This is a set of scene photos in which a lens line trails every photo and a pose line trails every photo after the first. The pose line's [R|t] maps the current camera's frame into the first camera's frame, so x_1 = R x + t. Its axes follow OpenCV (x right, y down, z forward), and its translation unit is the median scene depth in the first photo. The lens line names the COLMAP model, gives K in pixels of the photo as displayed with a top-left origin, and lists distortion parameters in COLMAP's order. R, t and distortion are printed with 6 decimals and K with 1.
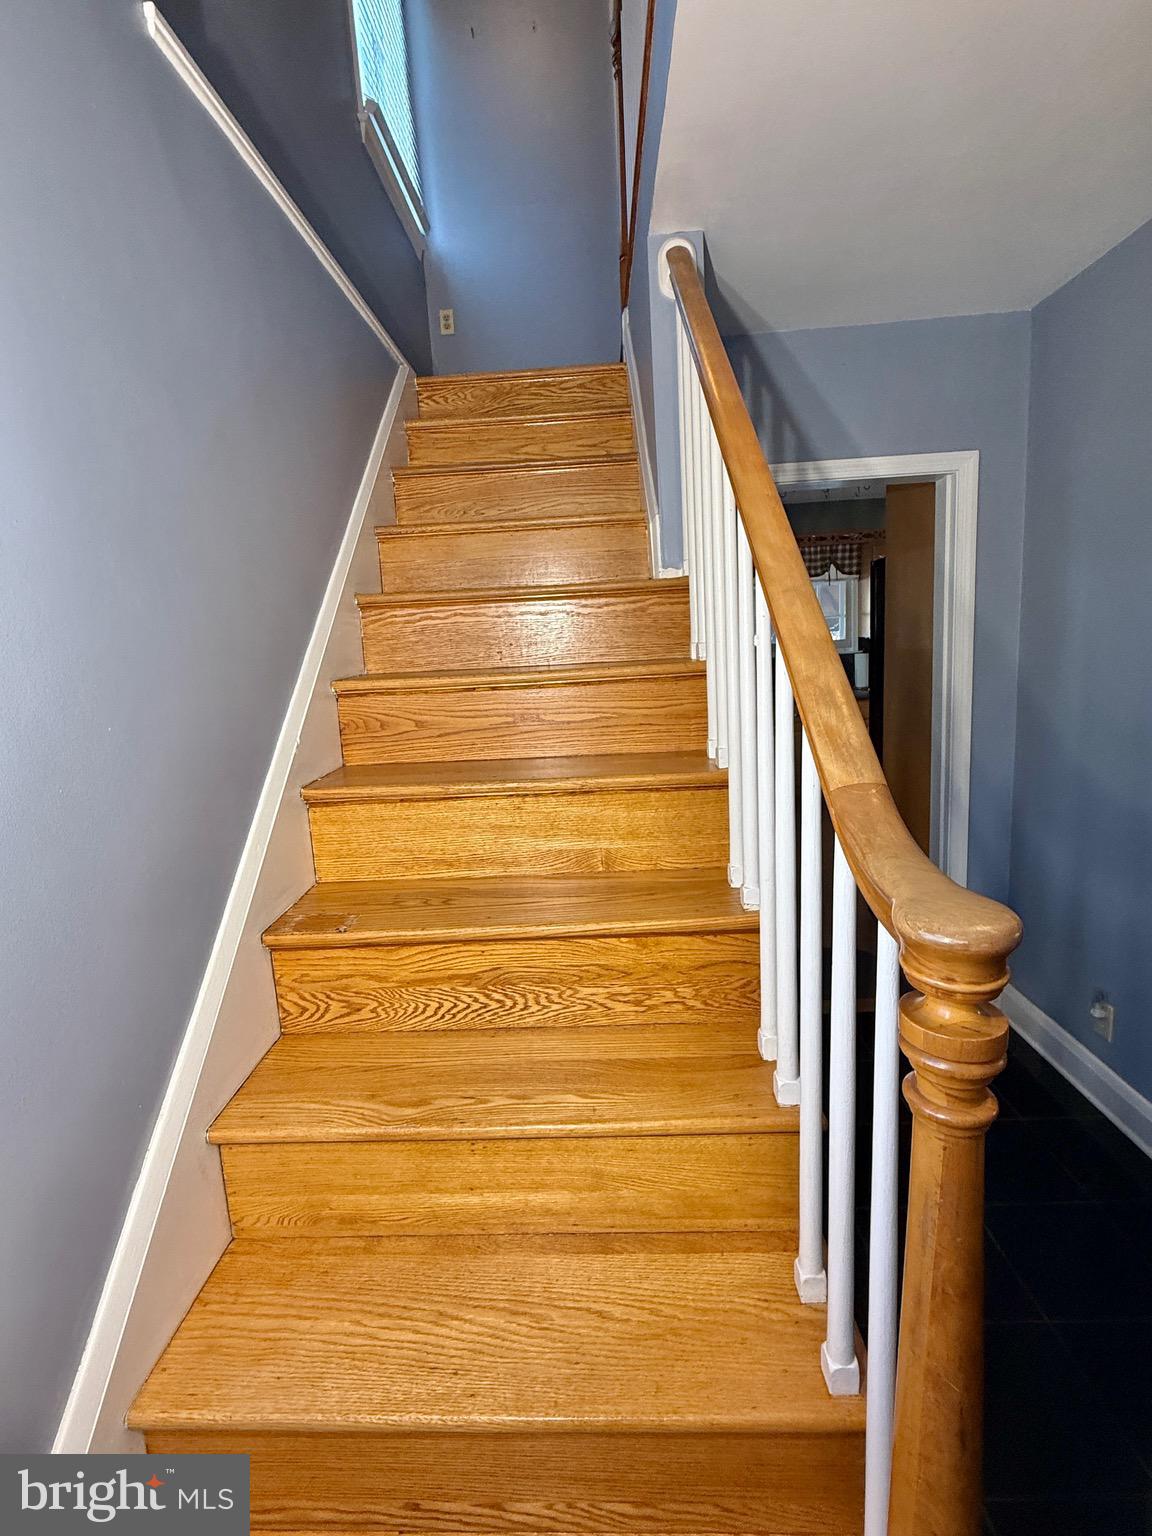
lens RADIAL K [[721.3, 0, 575.1], [0, 721.3, 767.5], [0, 0, 1]] dist [-0.002758, -0.000318]
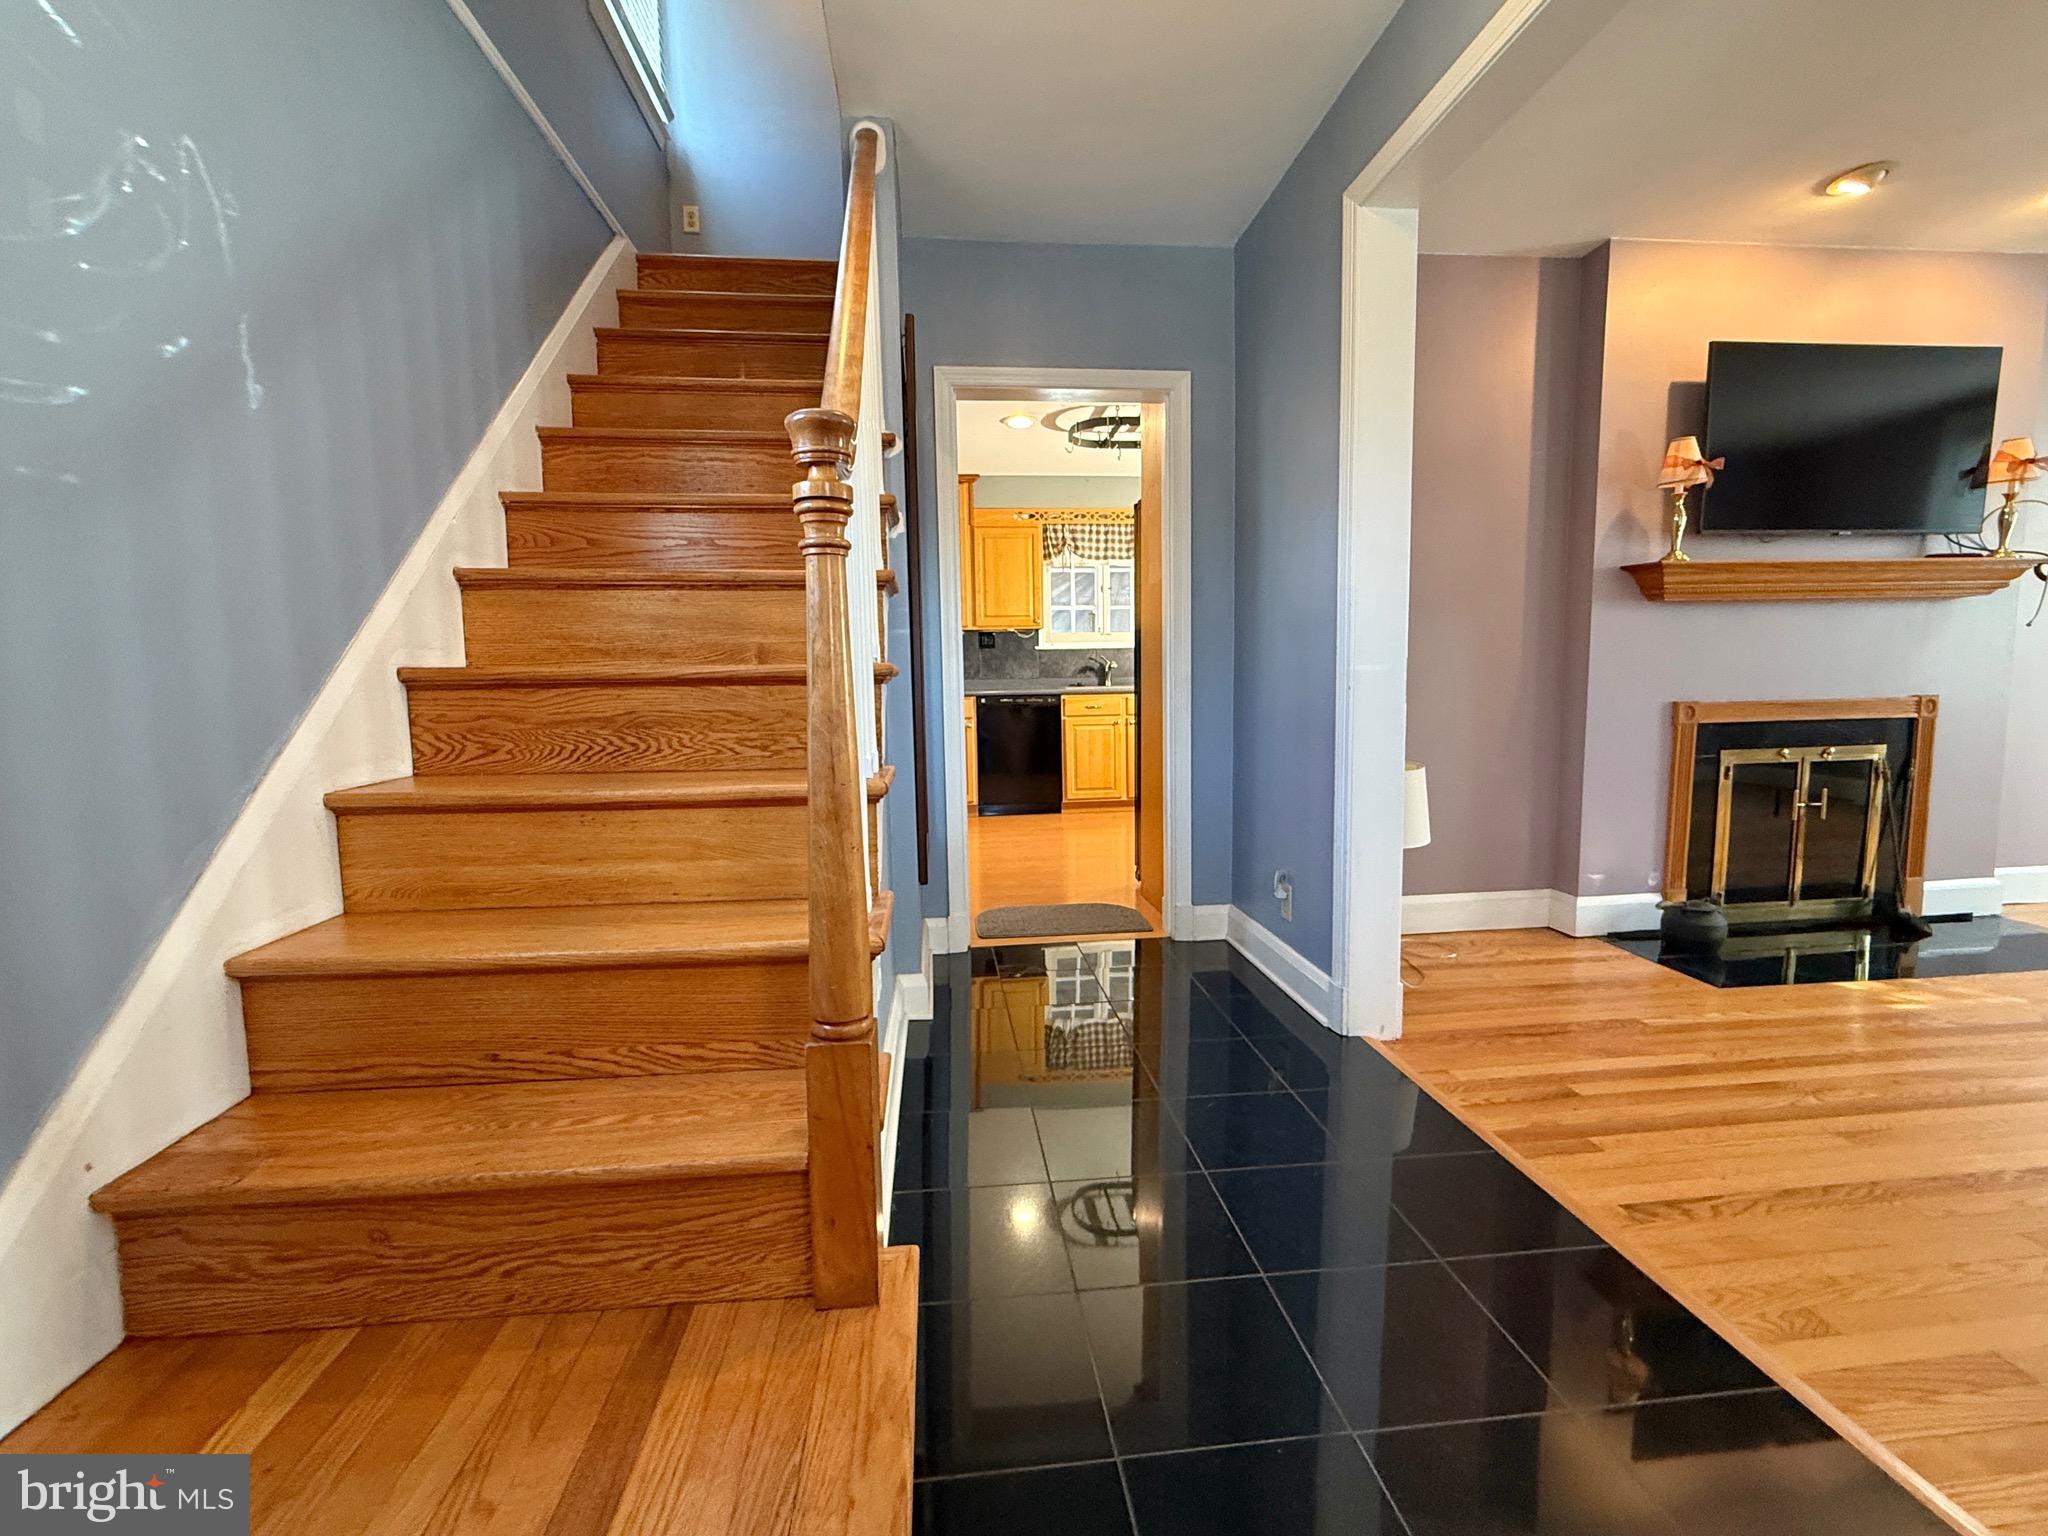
lens RADIAL K [[883.5, 0, 1005.2], [0, 883.5, 755.7], [0, 0, 1]] dist [-0.003540, 0.000309]
pose [[0.989769, 0.028939, 0.139712, 0.261700], [-0.019621, 0.997518, -0.067618, 0.419340], [-0.141322, 0.064185, 0.987881, -0.384740]]
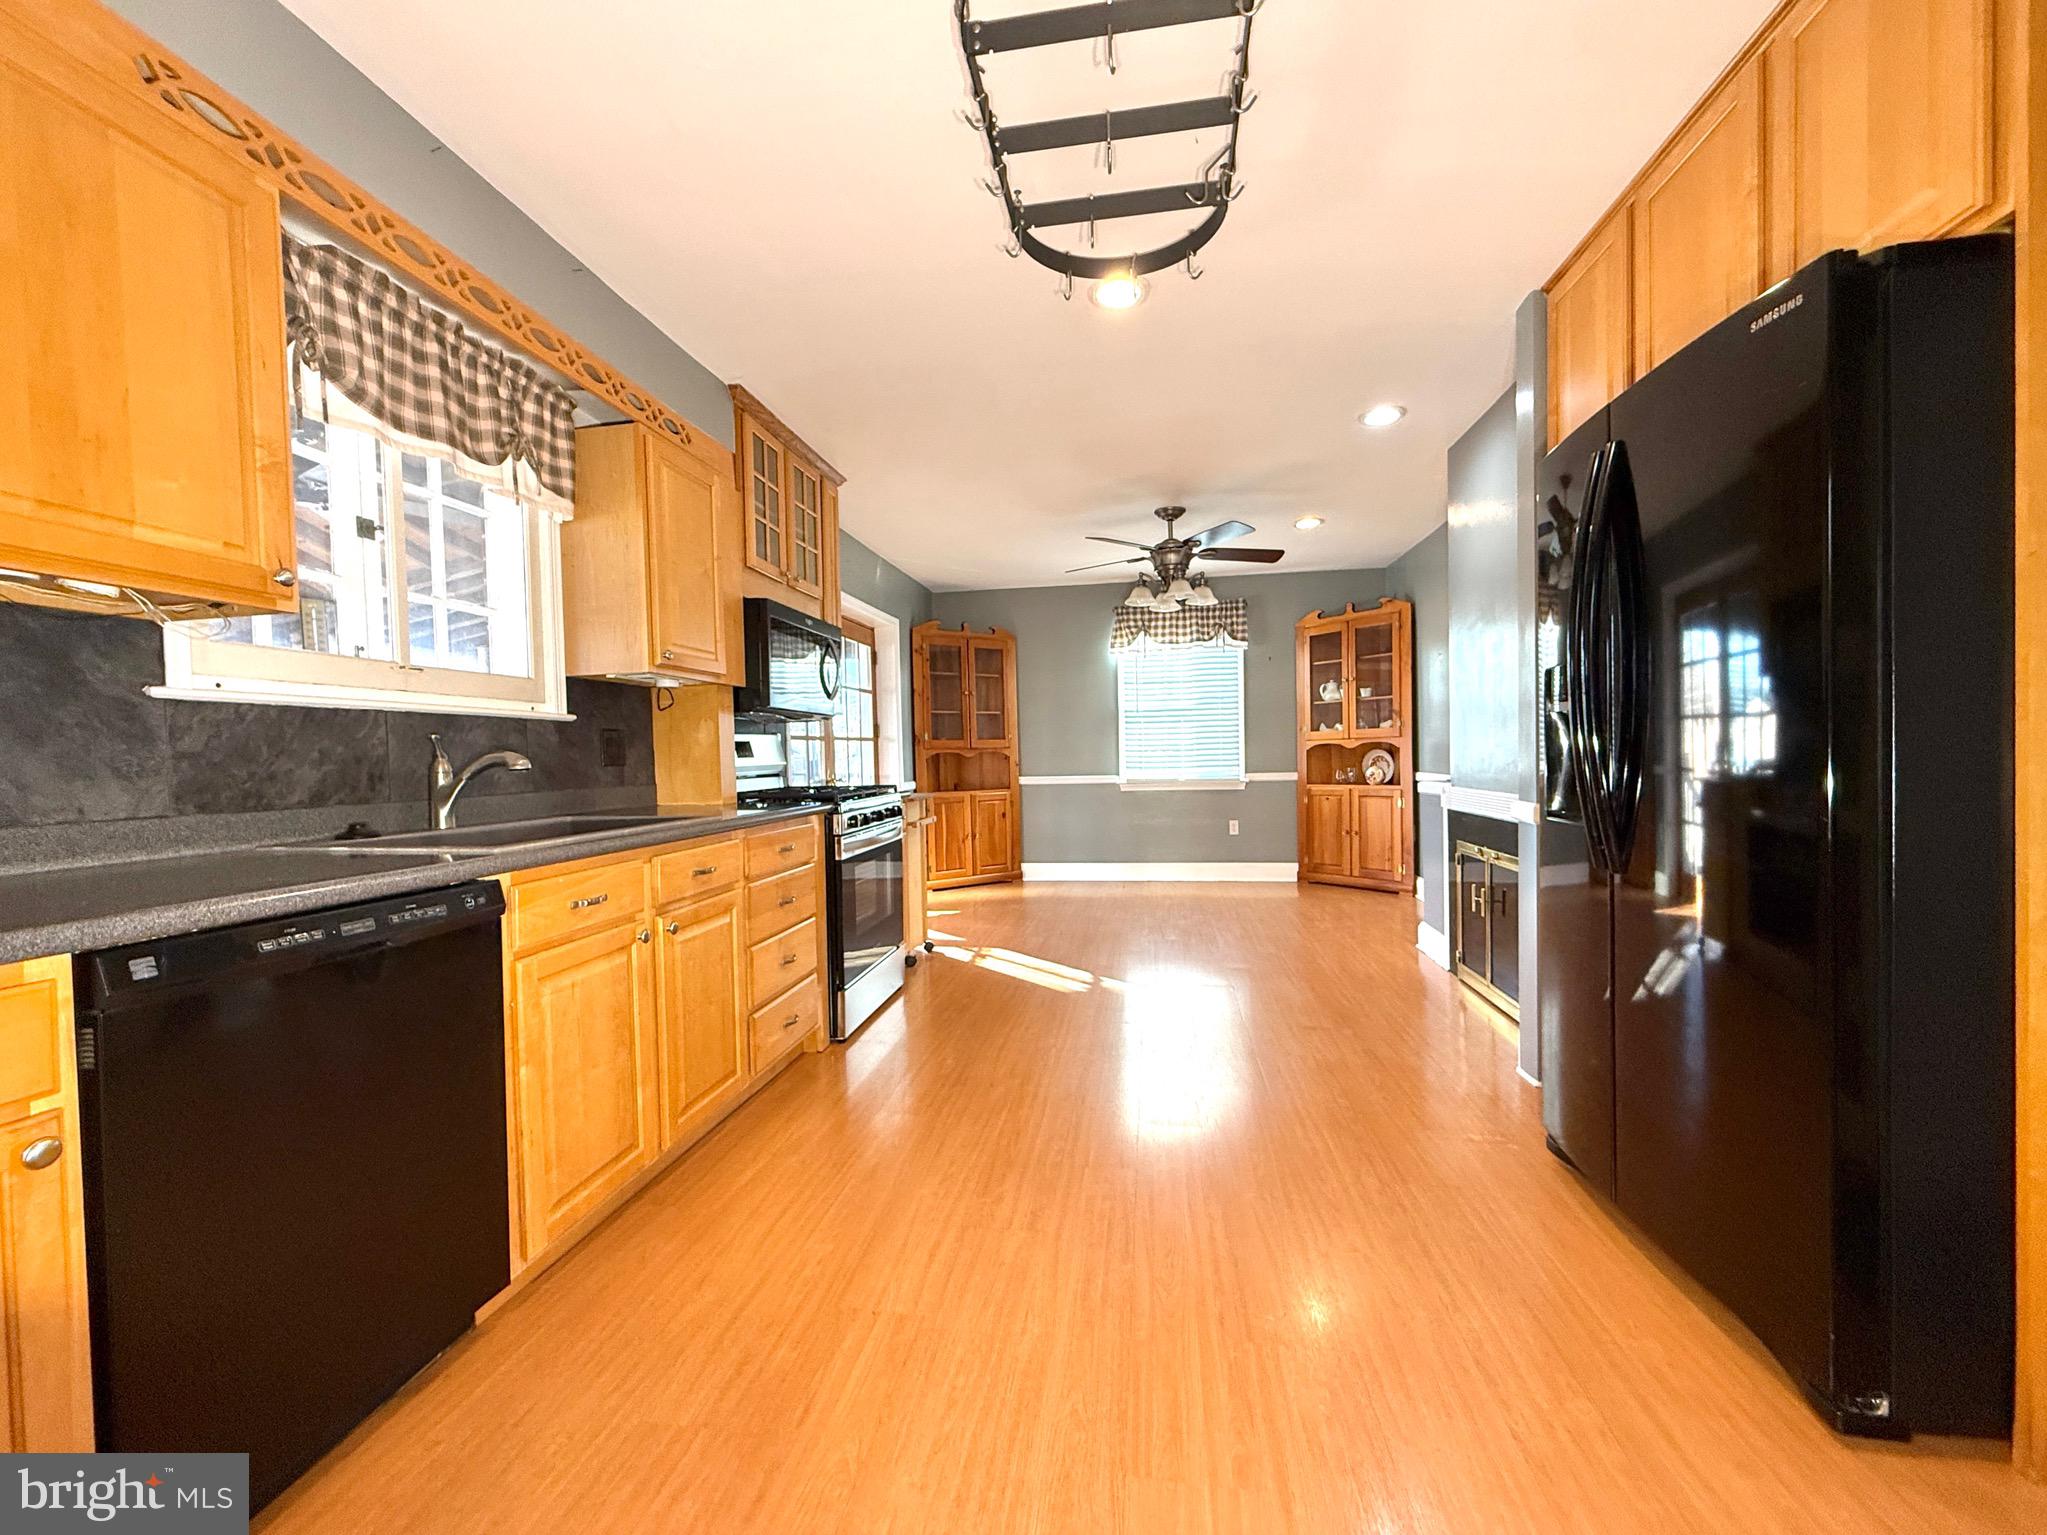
lens RADIAL K [[832.0, 0, 1021.8], [0, 832.0, 776.4], [0, 0, 1]] dist [0.002373, -0.000624]
pose [[0.116840, 0.034535, 0.992550, 0.066024], [0.159578, 0.985757, -0.053084, -0.540630], [-0.980246, 0.164592, 0.109665, 5.481460]]
